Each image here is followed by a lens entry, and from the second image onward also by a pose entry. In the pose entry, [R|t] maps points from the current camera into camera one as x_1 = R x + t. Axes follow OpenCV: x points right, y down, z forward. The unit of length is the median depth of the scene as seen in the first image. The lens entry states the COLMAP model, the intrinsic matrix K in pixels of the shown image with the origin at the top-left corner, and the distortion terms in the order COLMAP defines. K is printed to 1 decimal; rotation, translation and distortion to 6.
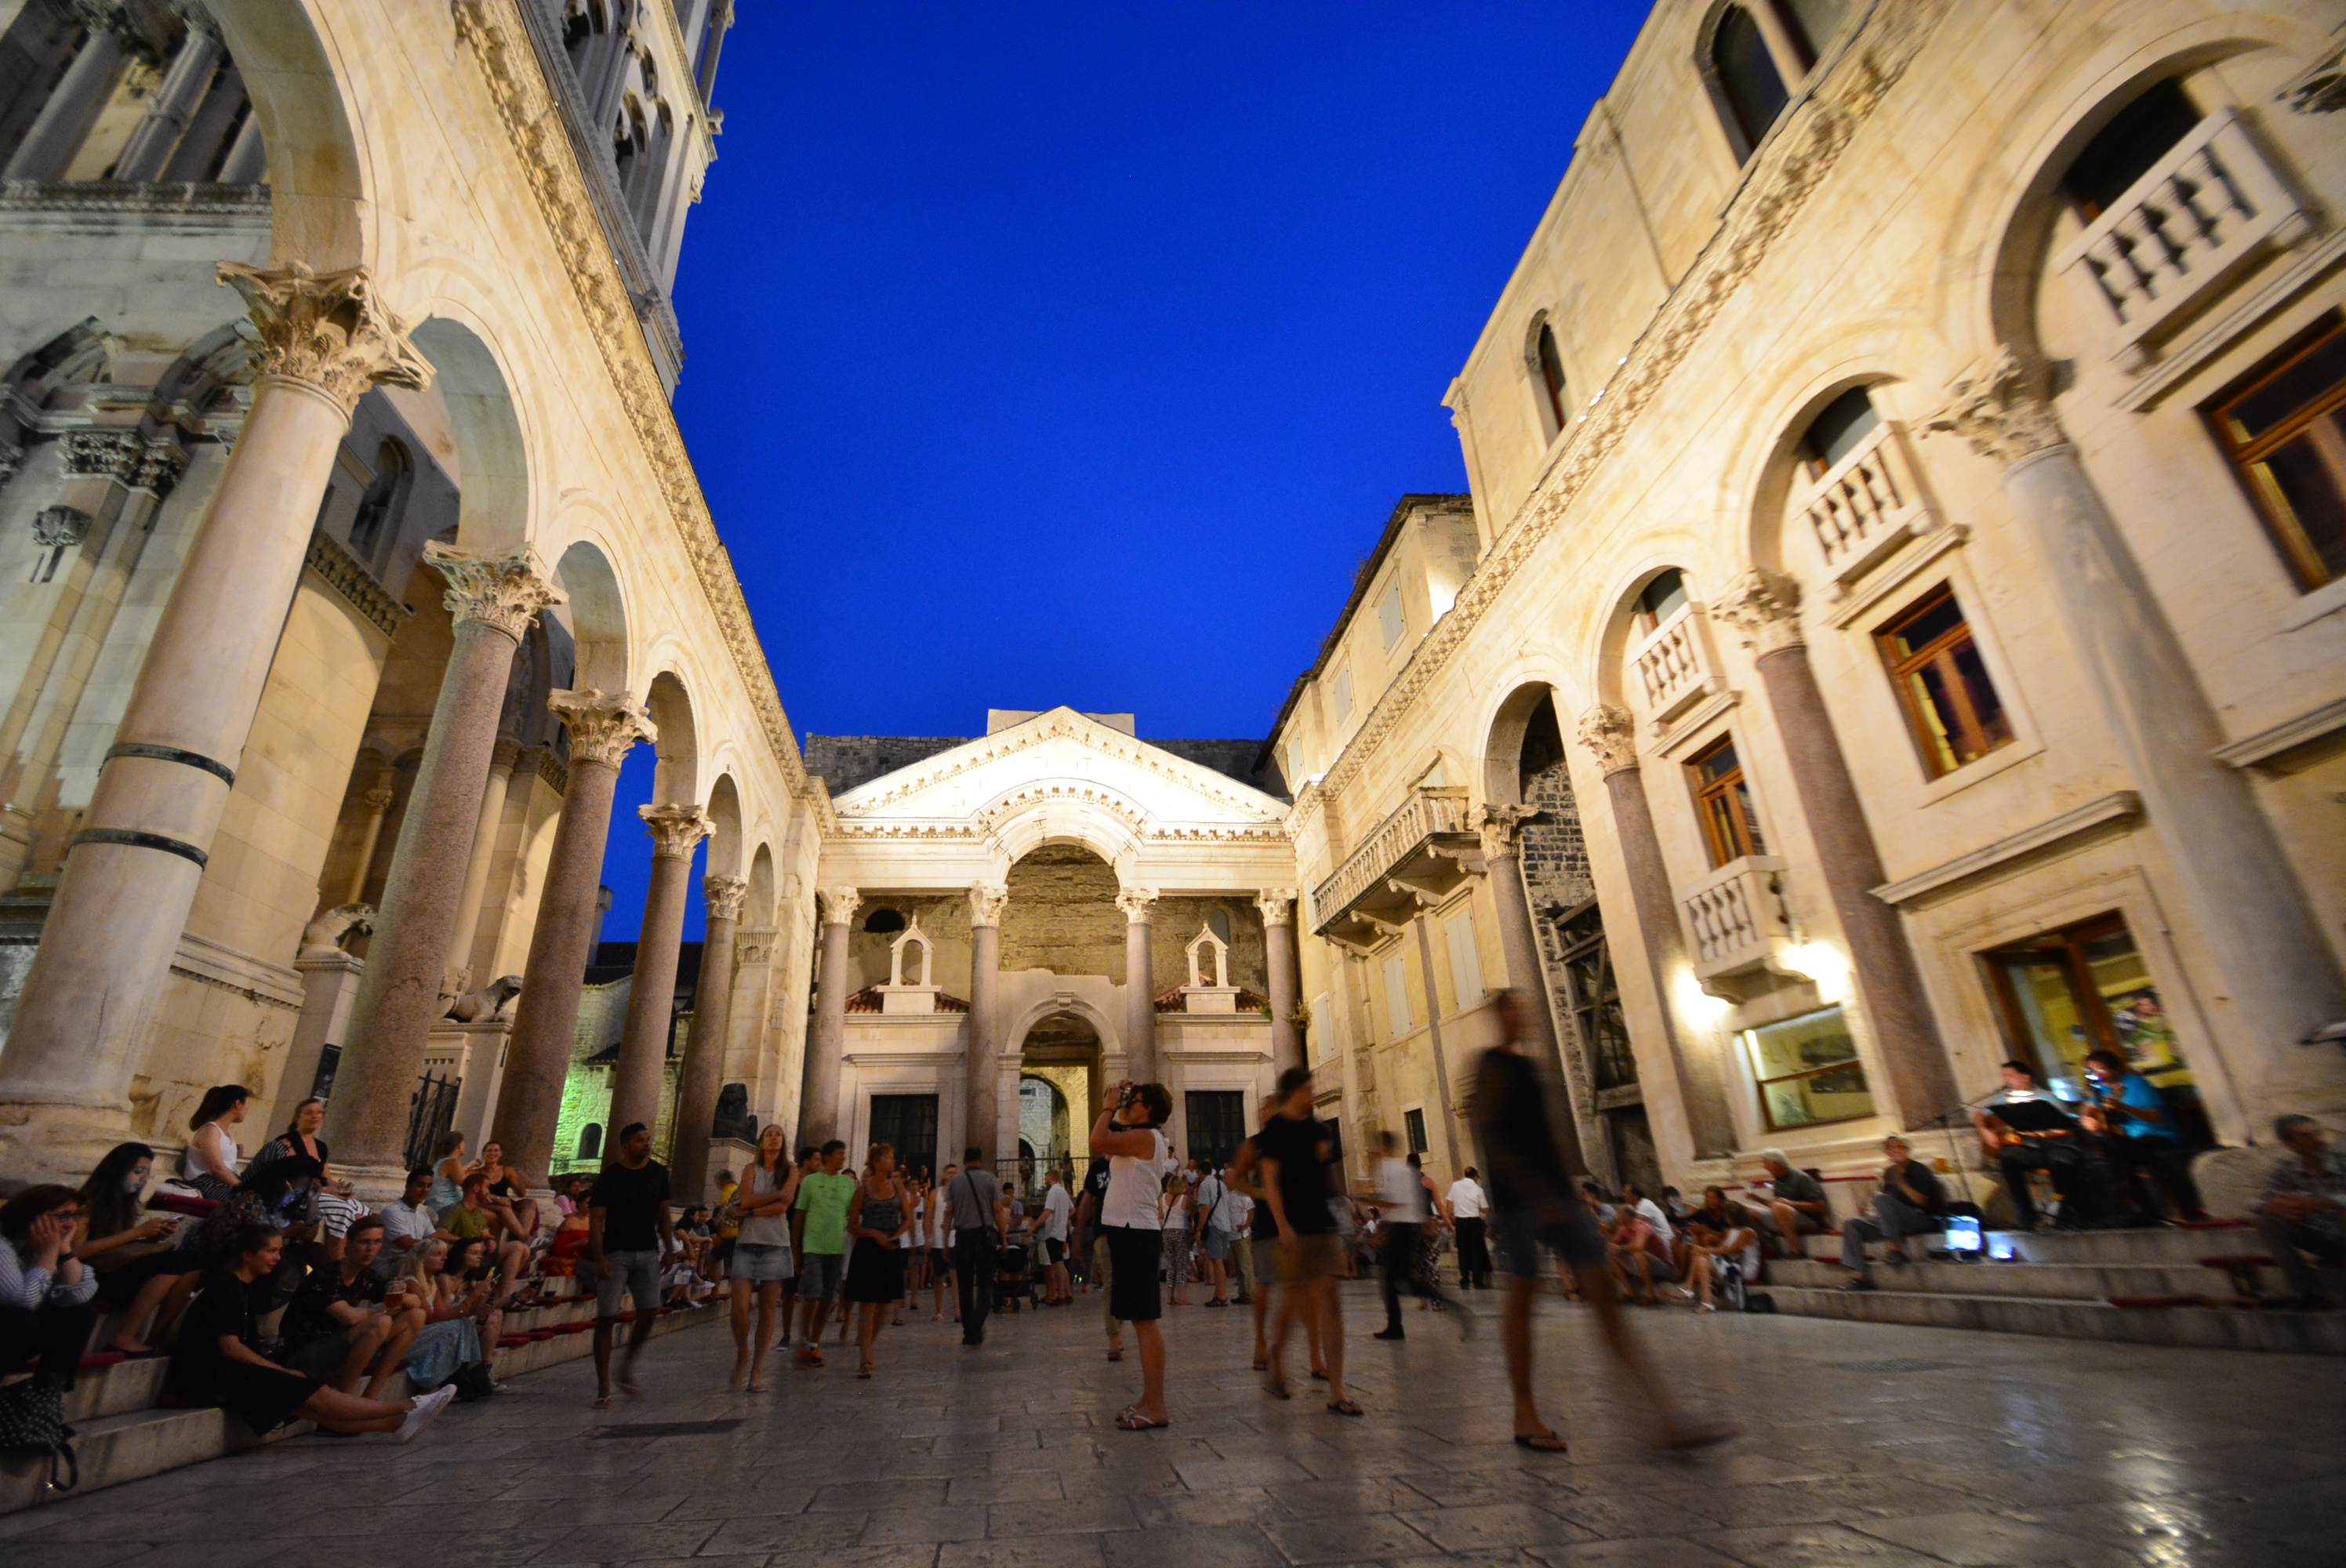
lens RADIAL K [[1017.9, 0, 1161.2], [0, 1017.9, 778.5], [0, 0, 1]] dist [0.014152, -0.000547]
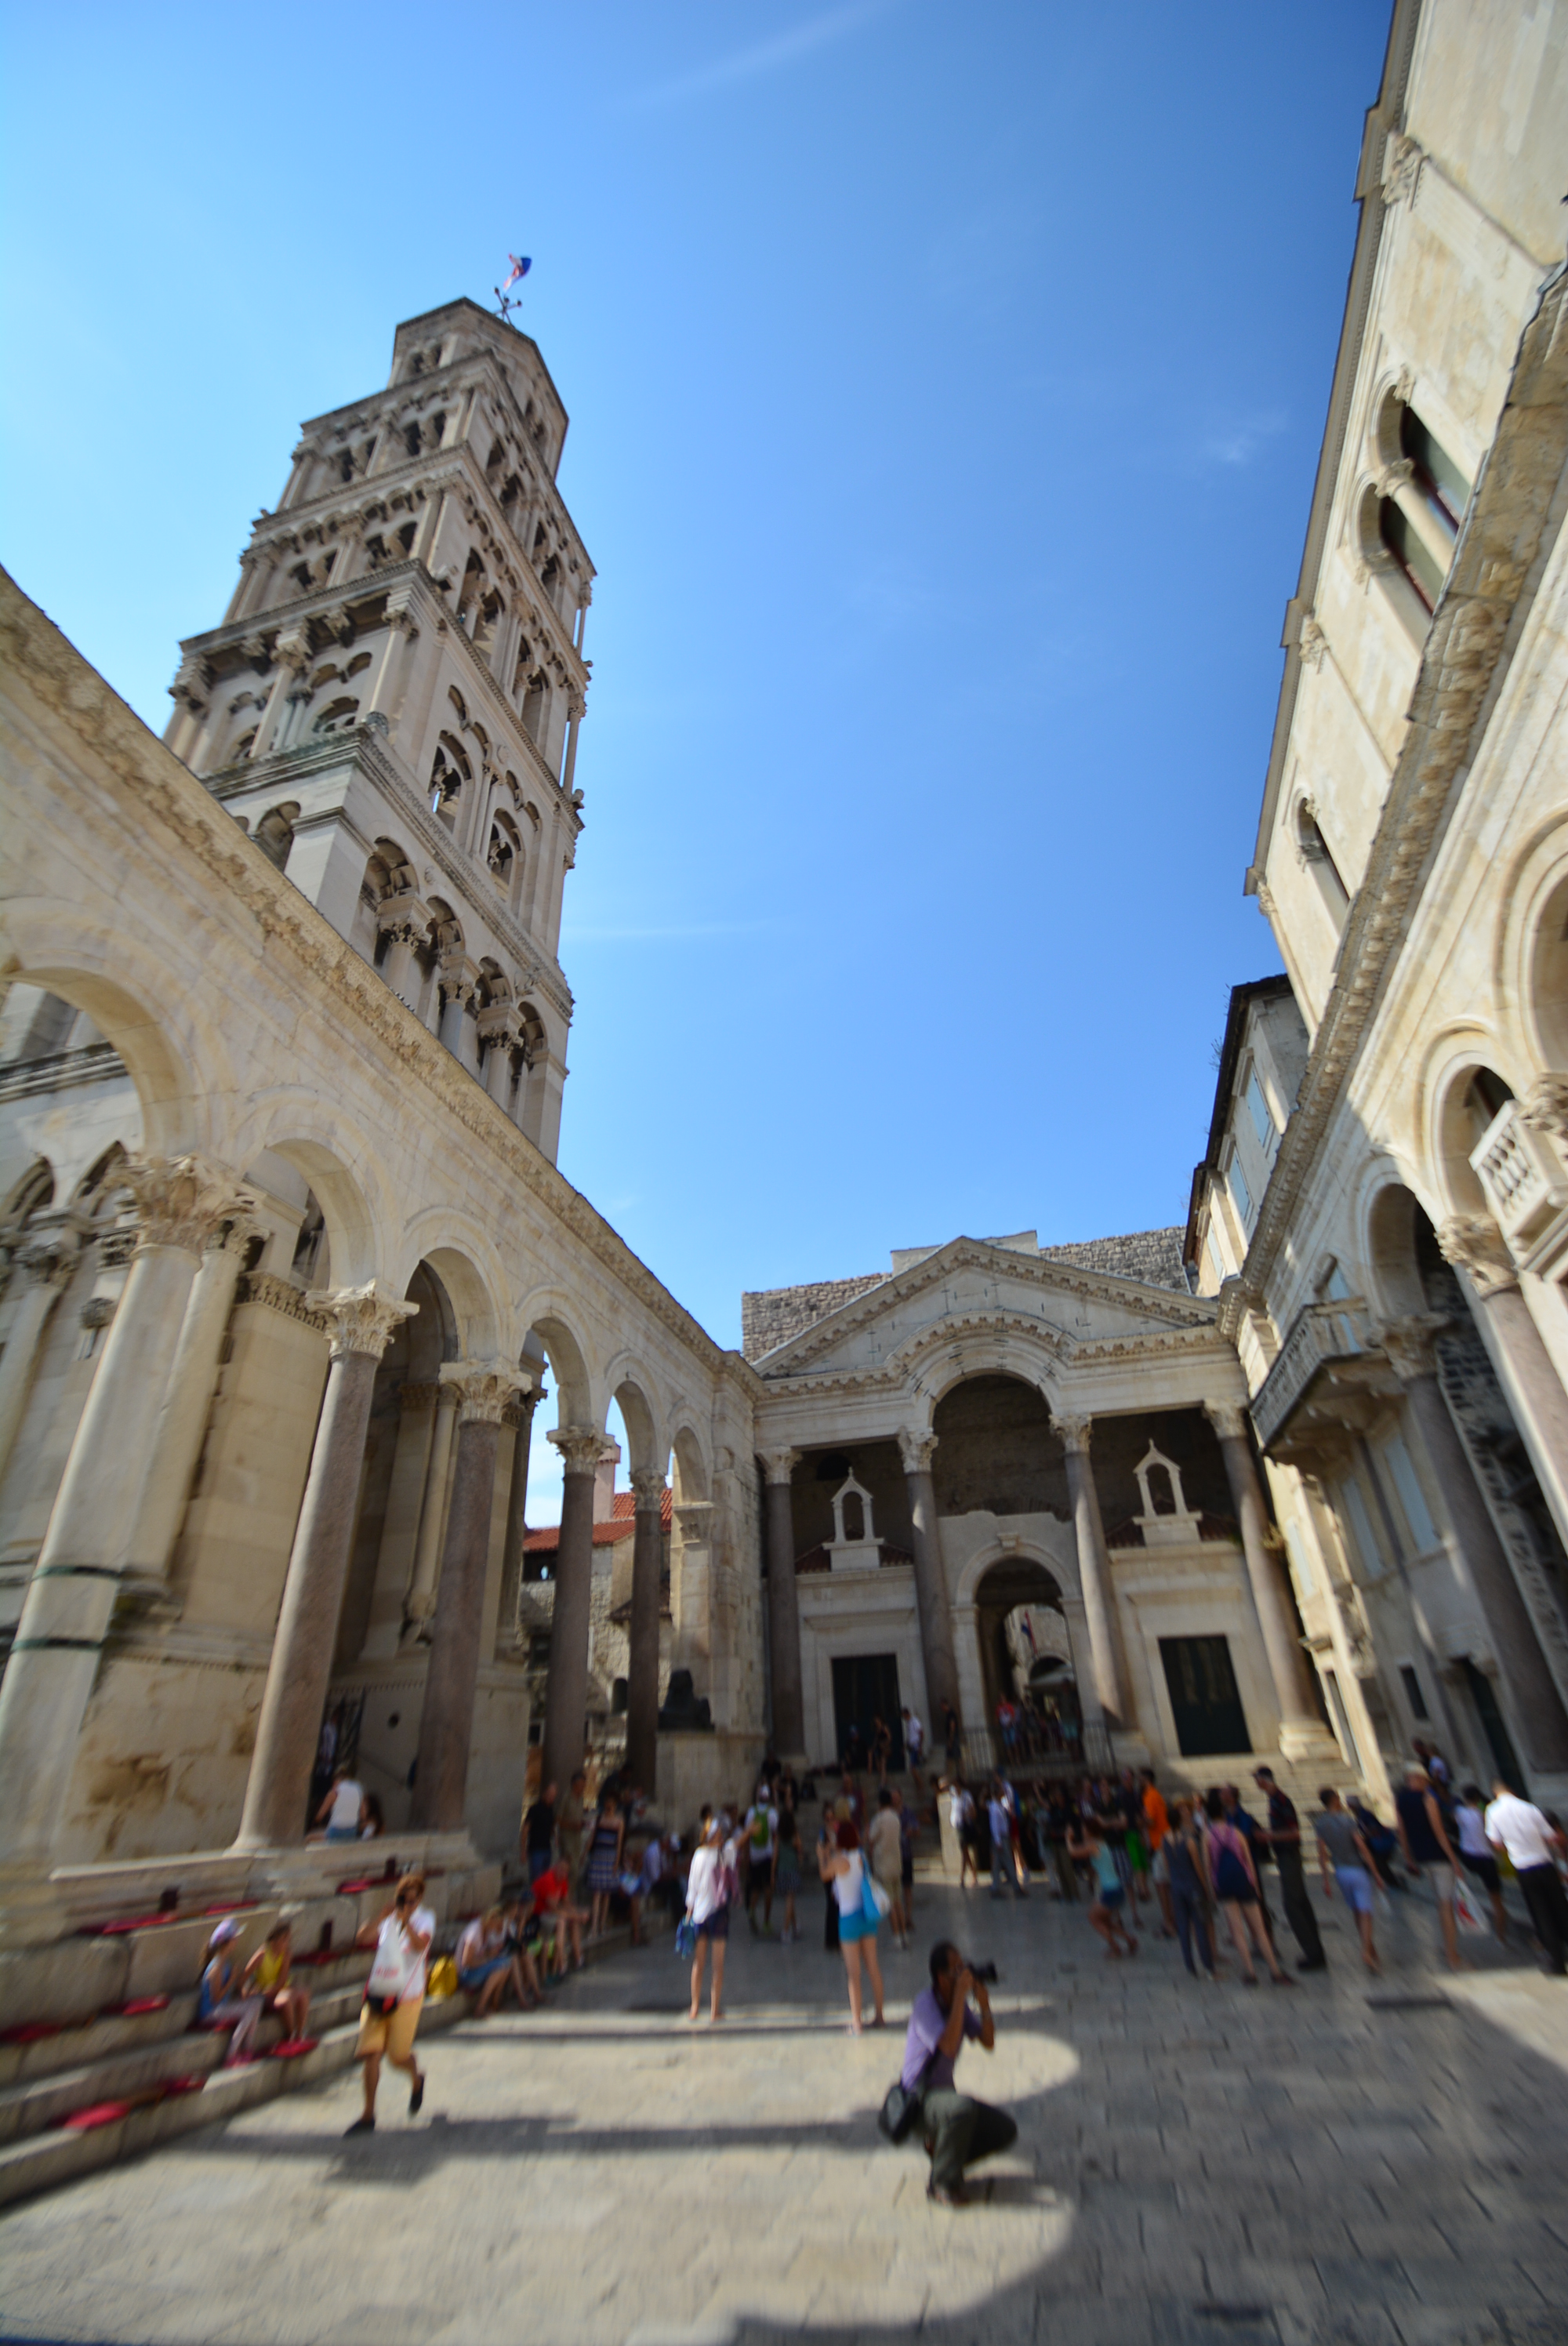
lens RADIAL K [[1017.9, 0, 789.1], [0, 1017.9, 1177.5], [0, 0, 1]] dist [0.014152, -0.000547]
pose [[0.938335, -0.185224, -0.291923, 0.105639], [0.152836, 0.979623, -0.130305, -0.052121], [0.310110, 0.077654, 0.947524, -0.008312]]
